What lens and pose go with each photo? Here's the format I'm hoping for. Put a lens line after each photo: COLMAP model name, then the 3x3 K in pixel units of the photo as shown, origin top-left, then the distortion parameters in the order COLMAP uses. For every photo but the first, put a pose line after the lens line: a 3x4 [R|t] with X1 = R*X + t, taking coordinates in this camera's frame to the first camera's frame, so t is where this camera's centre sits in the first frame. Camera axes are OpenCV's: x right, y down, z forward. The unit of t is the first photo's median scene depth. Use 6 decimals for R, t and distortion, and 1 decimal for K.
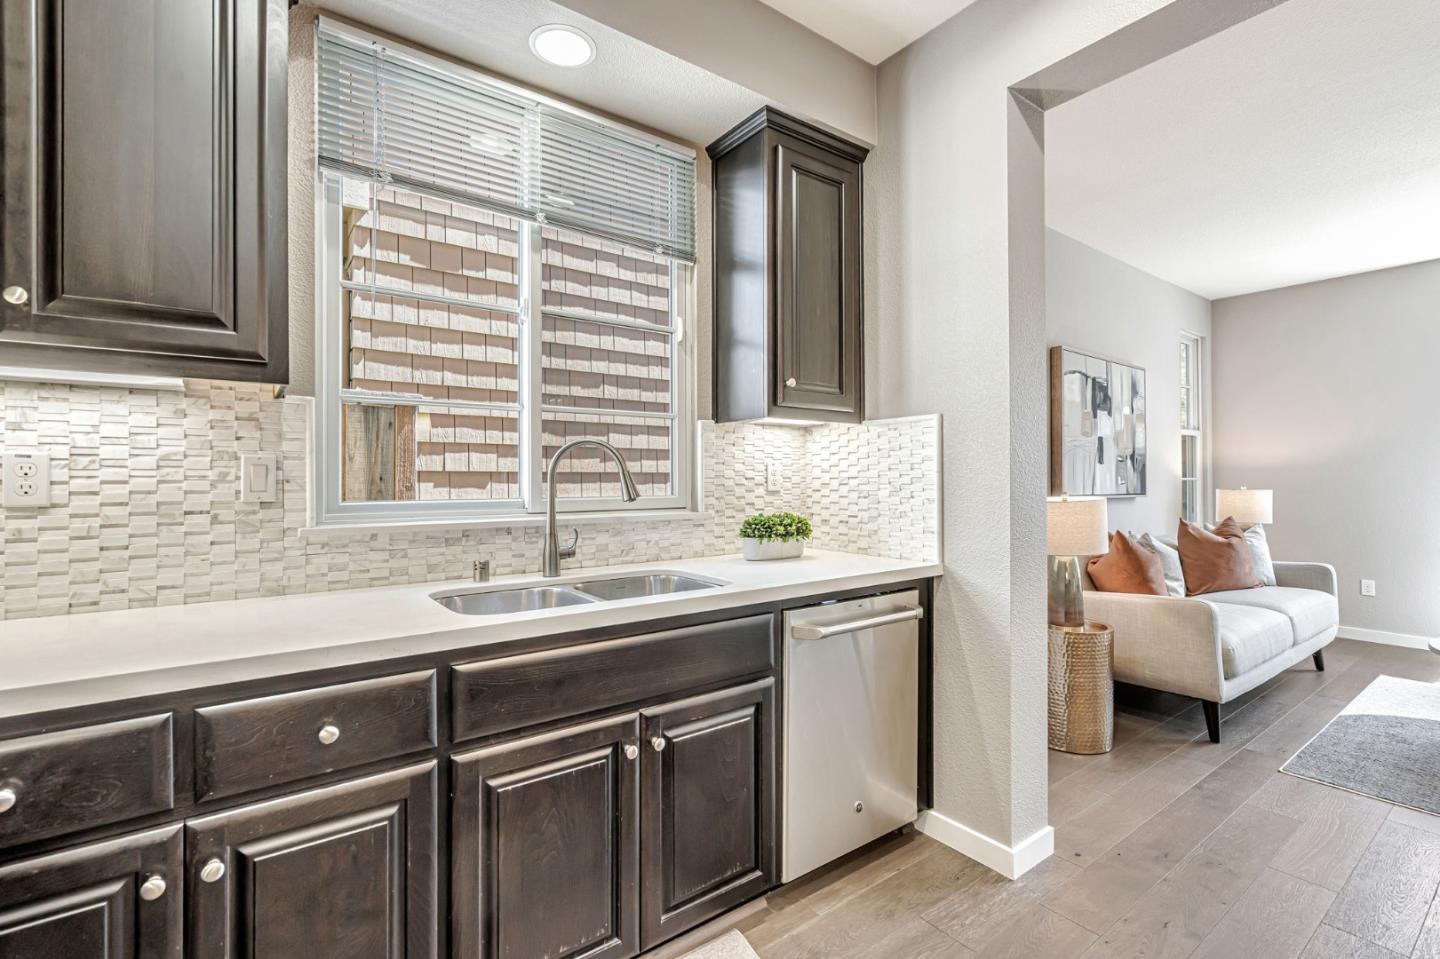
lens RADIAL K [[648.7, 0, 713.0], [0, 648.7, 479.3], [0, 0, 1]] dist [-0.003577, 0.000509]
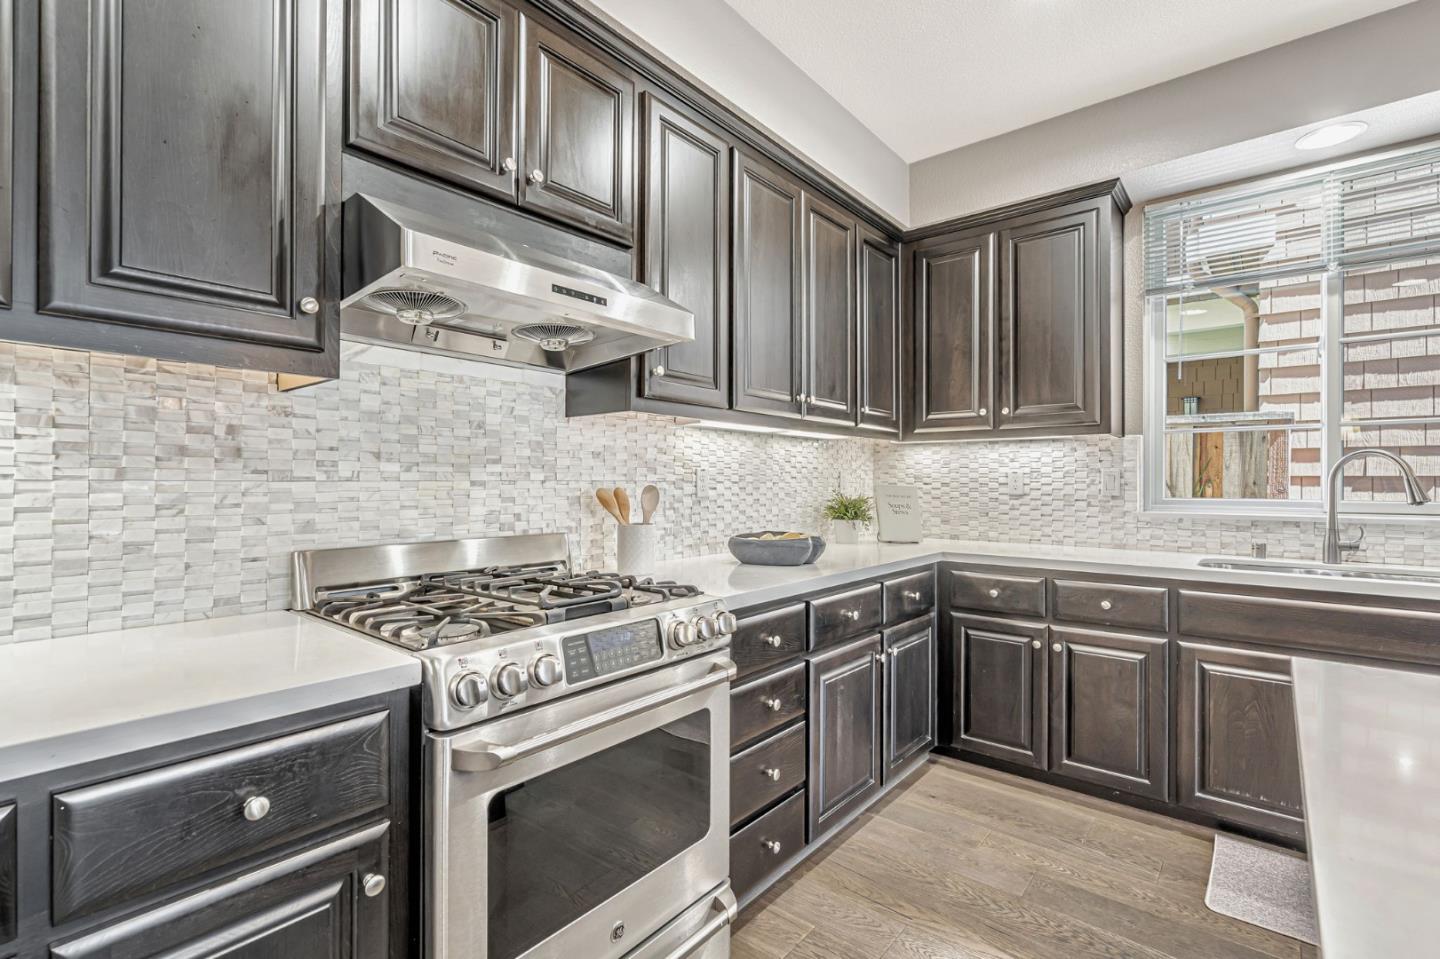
lens RADIAL K [[666.7, 0, 718.3], [0, 666.7, 476.5], [0, 0, 1]] dist [0.000715, 0.000361]
pose [[0.249553, -0.005695, -0.968344, 0.830434], [-0.004056, 0.999968, -0.006927, -0.001445], [0.968353, 0.005656, 0.249522, -0.528472]]
